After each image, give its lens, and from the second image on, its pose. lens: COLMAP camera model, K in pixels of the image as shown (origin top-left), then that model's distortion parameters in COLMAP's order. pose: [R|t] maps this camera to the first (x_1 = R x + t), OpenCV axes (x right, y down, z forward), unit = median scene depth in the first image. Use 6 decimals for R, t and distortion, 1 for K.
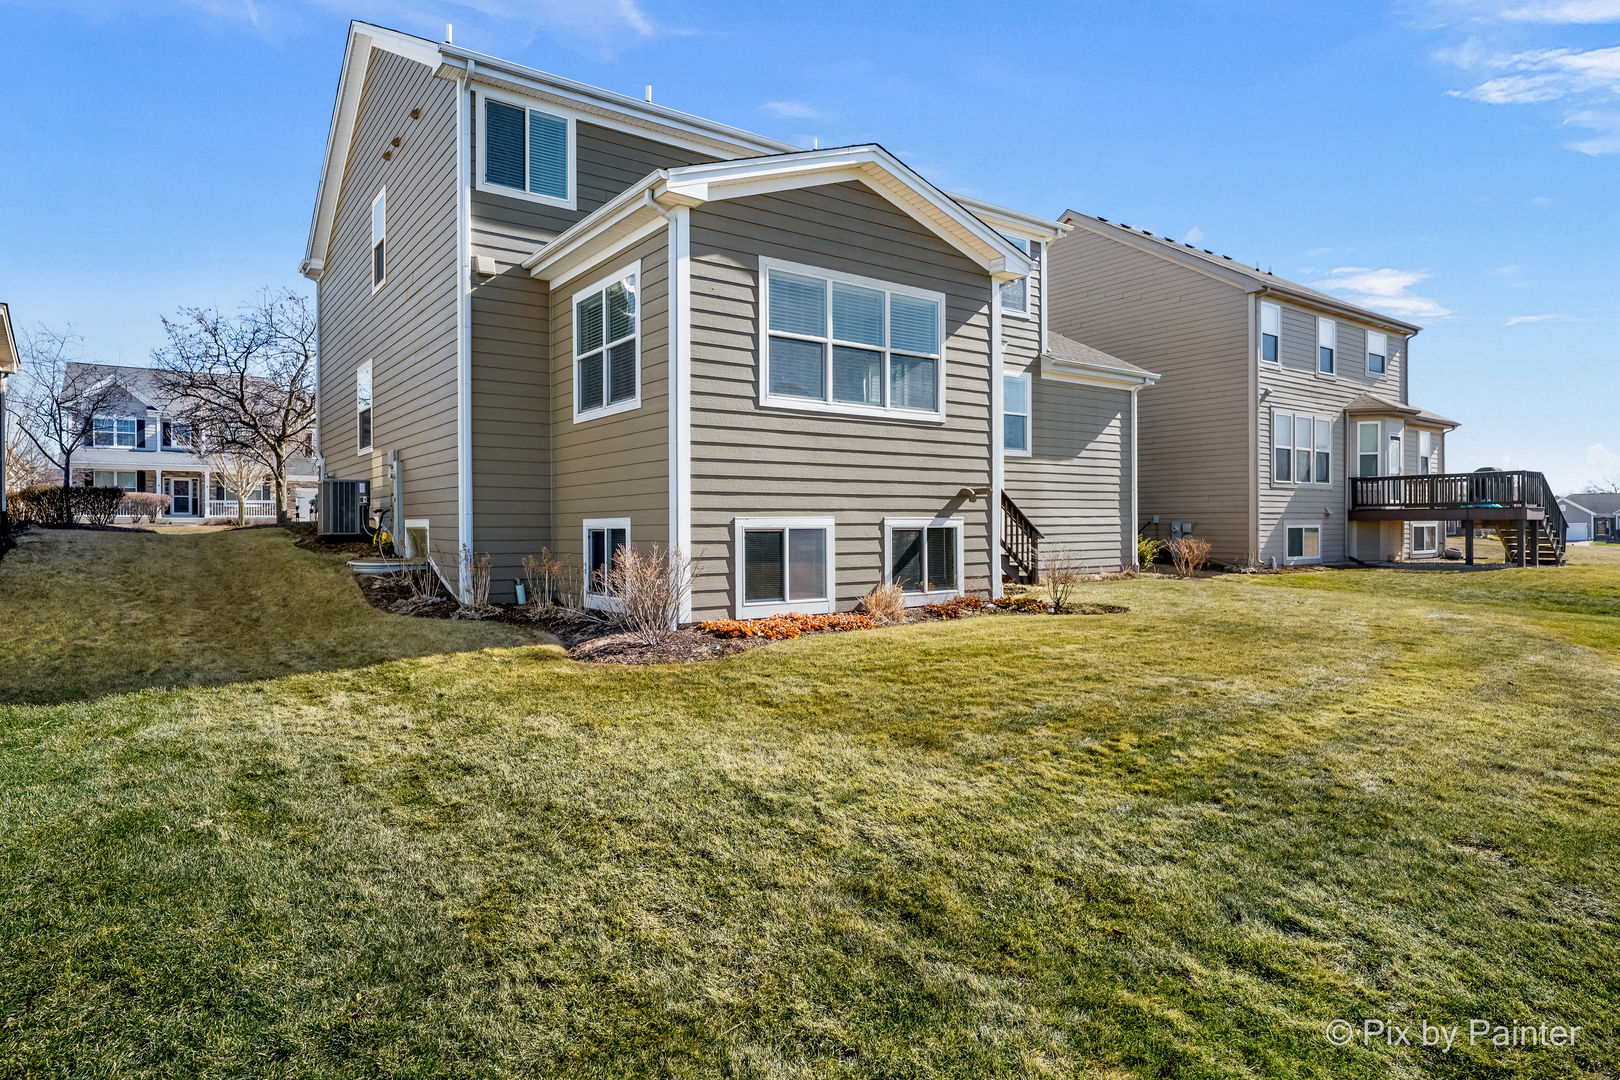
lens RADIAL K [[916.8, 0, 810.0], [0, 916.8, 540.0], [0, 0, 1]] dist [0.000669, 0.000317]
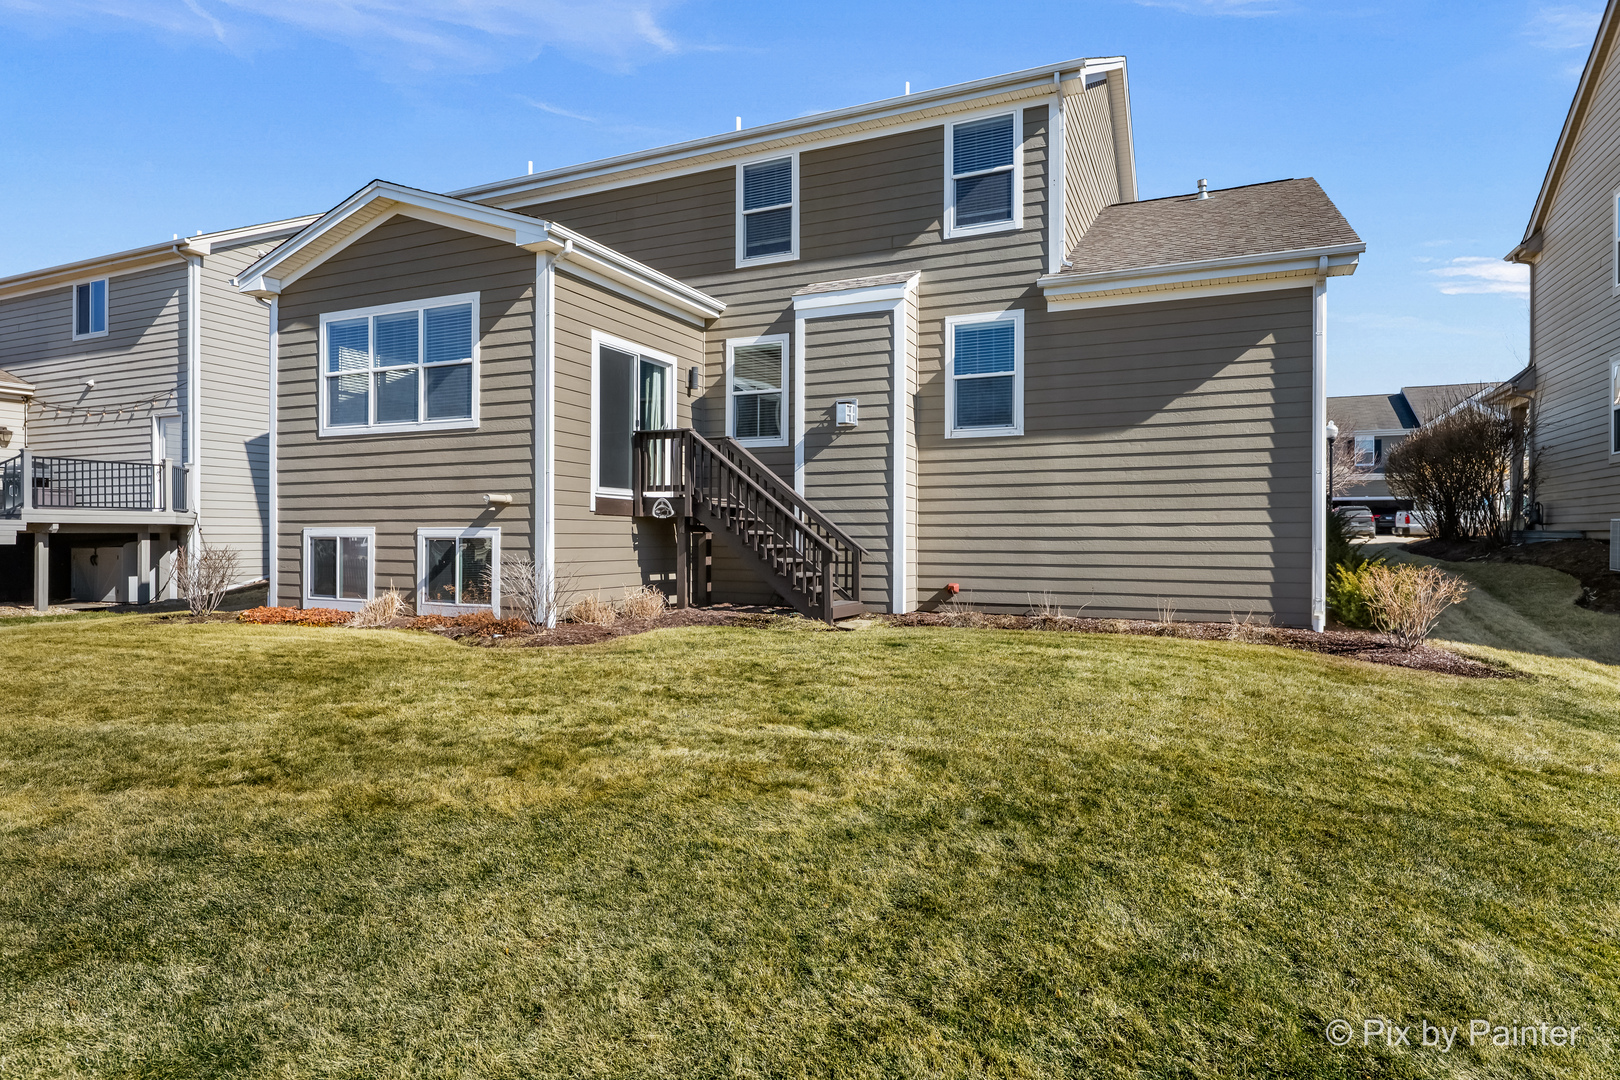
lens RADIAL K [[887.1, 0, 810.0], [0, 887.1, 540.0], [0, 0, 1]] dist [0.003361, -0.000278]
pose [[0.491635, 0.012896, -0.870706, 1.159959], [-0.019224, 0.999807, 0.003954, -0.022678], [0.870589, 0.014794, 0.491788, 0.881677]]
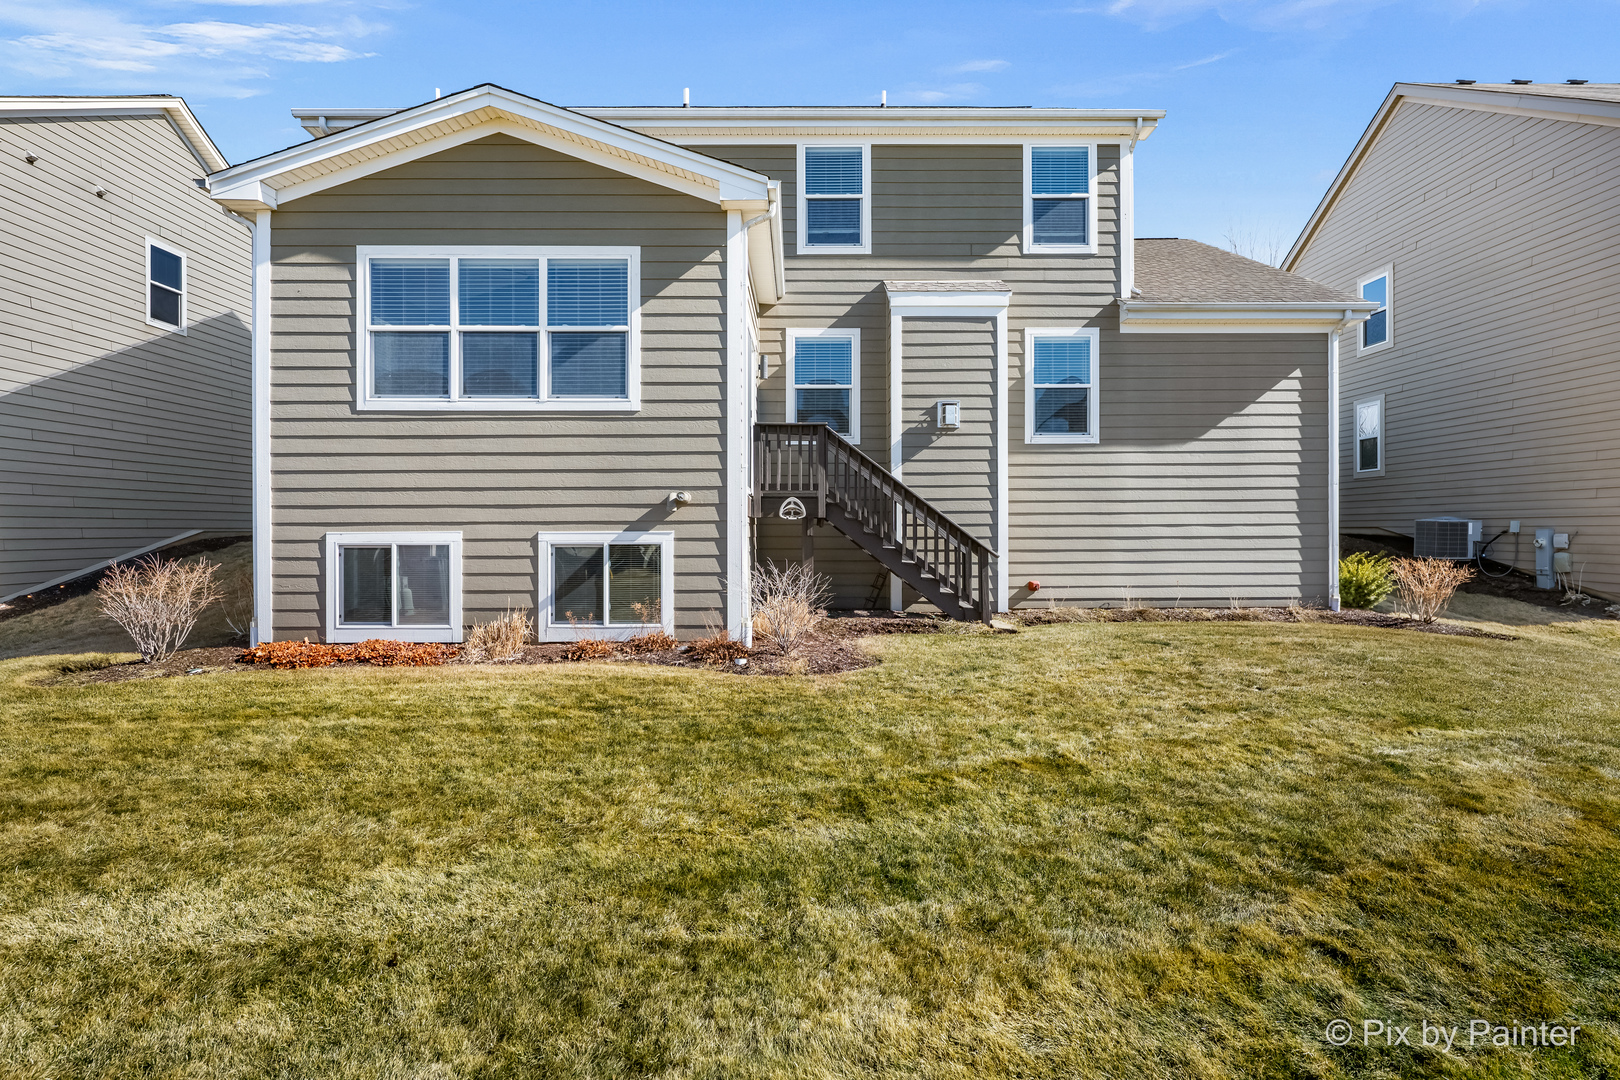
lens RADIAL K [[857.6, 0, 810.0], [0, 857.6, 540.0], [0, 0, 1]] dist [-0.000600, 0.000737]
pose [[0.812367, 0.009893, -0.583063, 0.722633], [-0.010715, 0.999941, 0.002037, -0.021059], [0.583048, 0.004592, 0.812425, 0.507730]]
